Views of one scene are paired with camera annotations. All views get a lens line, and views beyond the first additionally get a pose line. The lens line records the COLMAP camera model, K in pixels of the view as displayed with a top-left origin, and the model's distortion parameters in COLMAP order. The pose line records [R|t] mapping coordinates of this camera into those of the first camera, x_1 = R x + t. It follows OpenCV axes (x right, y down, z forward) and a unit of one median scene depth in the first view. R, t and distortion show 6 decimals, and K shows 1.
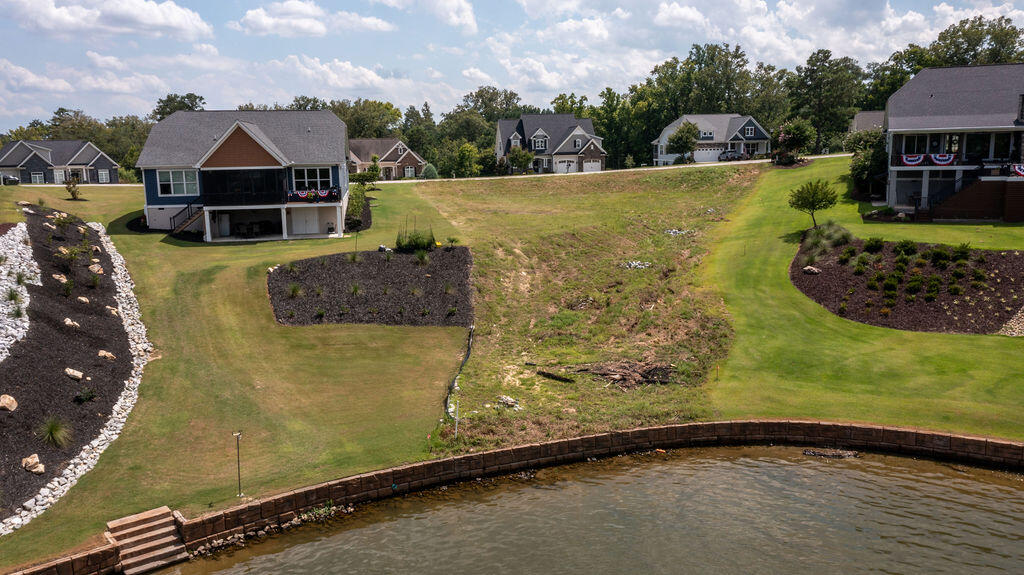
lens RADIAL K [[816.4, 0, 511.2], [0, 816.4, 282.1], [0, 0, 1]] dist [0.002472, 0.018799]
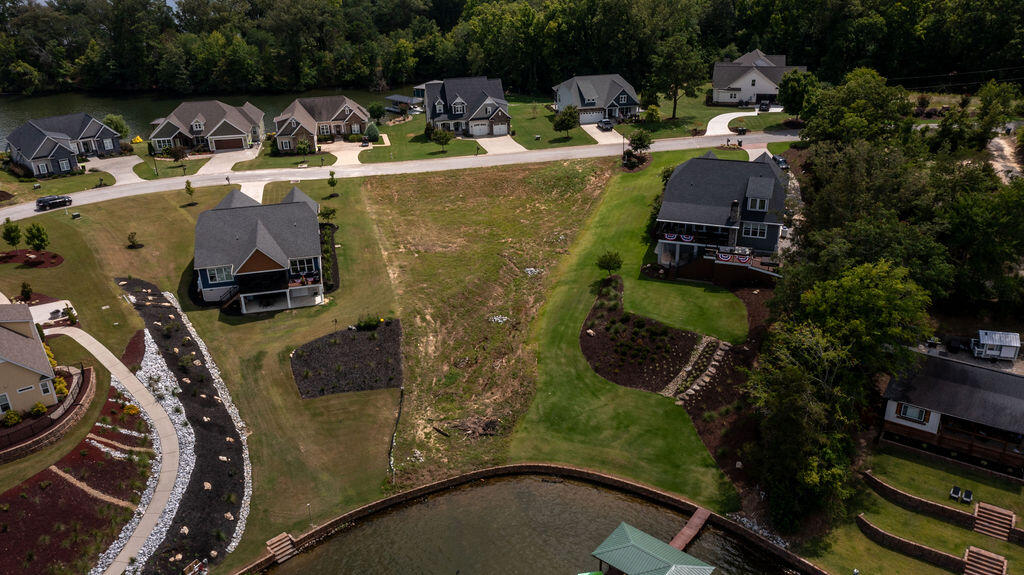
lens RADIAL K [[816.4, 0, 511.2], [0, 816.4, 282.1], [0, 0, 1]] dist [0.002472, 0.018799]
pose [[0.998129, -0.029596, 0.053504, 0.092330], [0.014104, 0.962890, 0.269526, -0.572621], [-0.059496, -0.268267, 0.961506, -0.651919]]
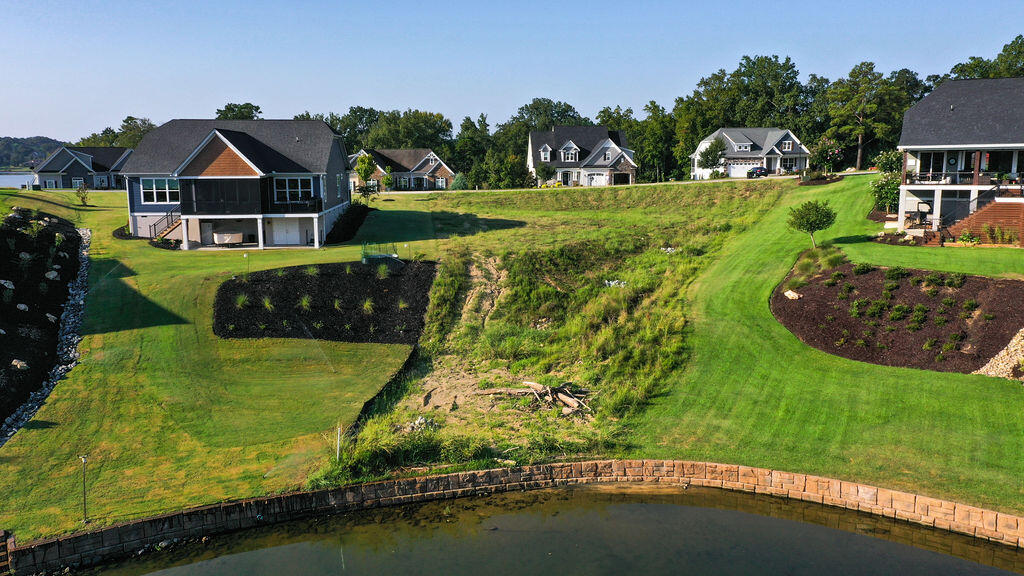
lens RADIAL K [[807.9, 0, 512.0], [0, 807.9, 288.0], [0, 0, 1]] dist [0.013210, 0.004722]
pose [[0.996258, 0.025440, -0.082600, 0.115493], [-0.025806, 0.999661, -0.003361, -0.010548], [0.082487, 0.005480, 0.996577, 0.044290]]
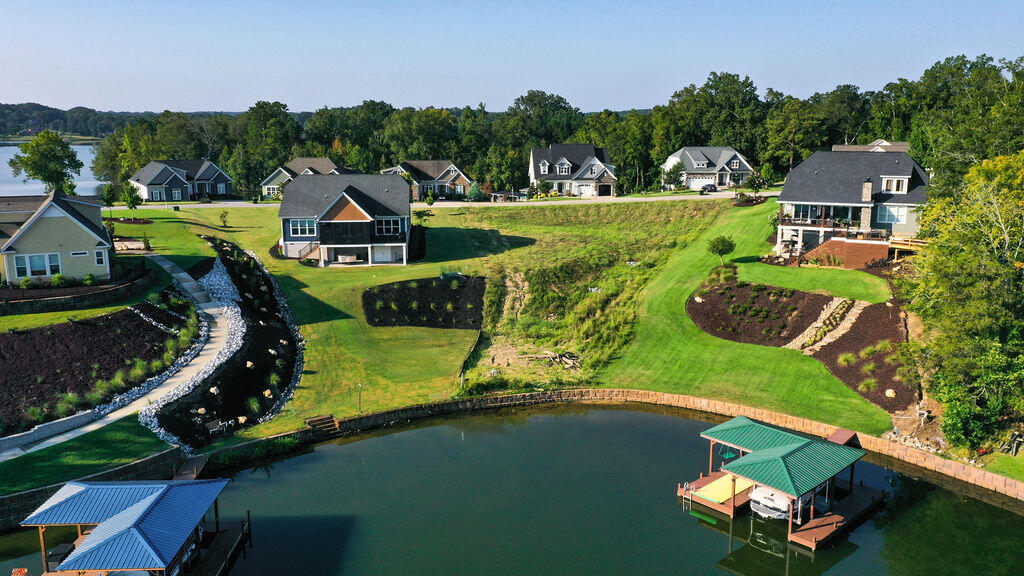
lens RADIAL K [[813.4, 0, 512.0], [0, 813.4, 288.0], [0, 0, 1]] dist [0.021491, -0.000619]
pose [[0.997262, 0.031123, -0.067086, 0.104025], [-0.028573, 0.998844, 0.038647, -0.082358], [0.068211, -0.036624, 0.996998, -0.558892]]
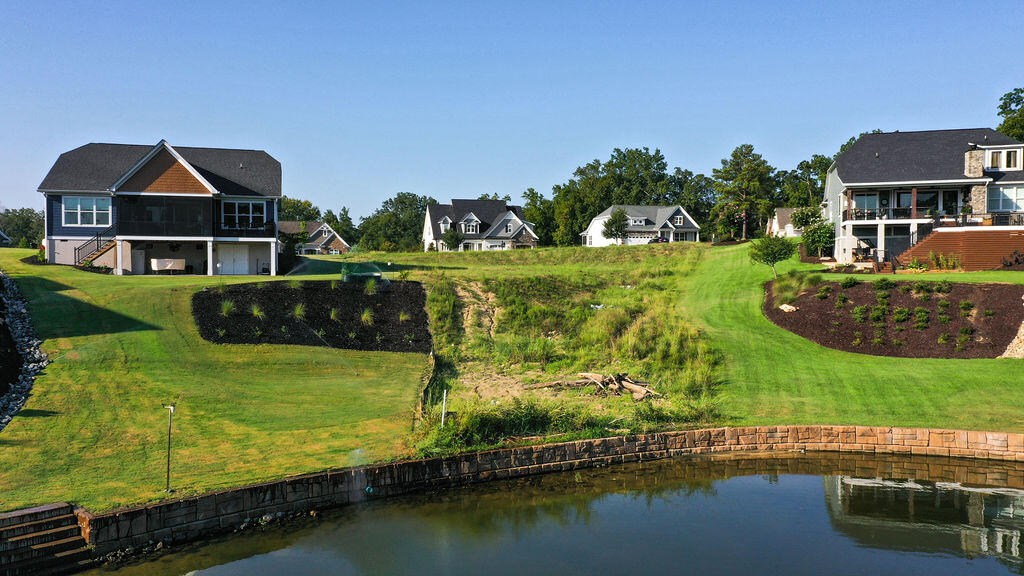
lens RADIAL K [[813.4, 0, 512.0], [0, 813.4, 288.0], [0, 0, 1]] dist [0.021491, -0.000619]
pose [[0.993783, 0.015901, 0.110191, -0.050284], [-0.000319, 0.990151, -0.140005, 0.088167], [-0.111332, 0.139099, 0.984000, 0.097355]]
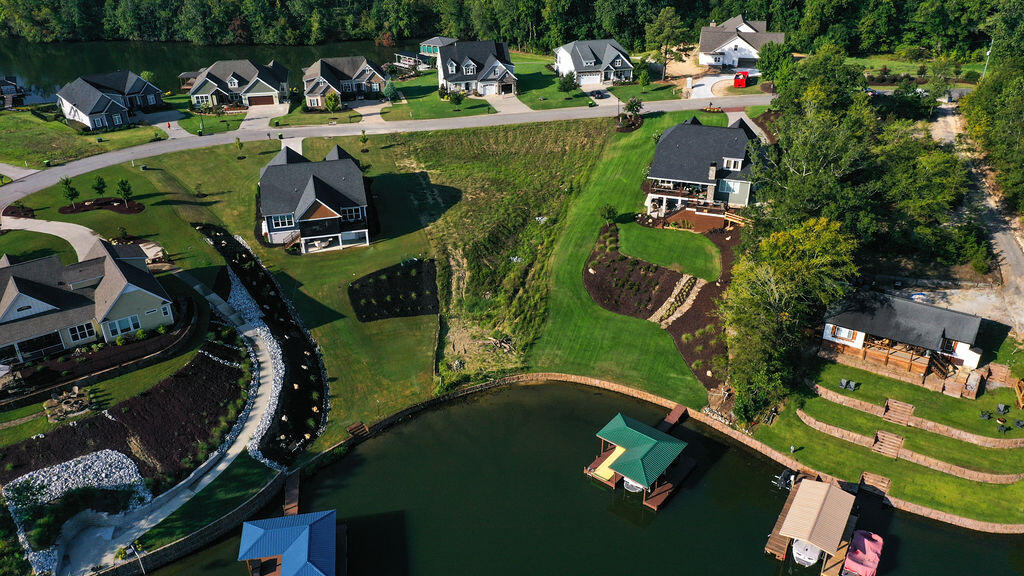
lens RADIAL K [[813.4, 0, 512.0], [0, 813.4, 288.0], [0, 0, 1]] dist [0.021491, -0.000619]
pose [[0.997121, -0.028511, 0.070261, -0.001682], [0.002772, 0.939704, 0.341977, -0.675017], [-0.075774, -0.340798, 0.937078, -0.983213]]
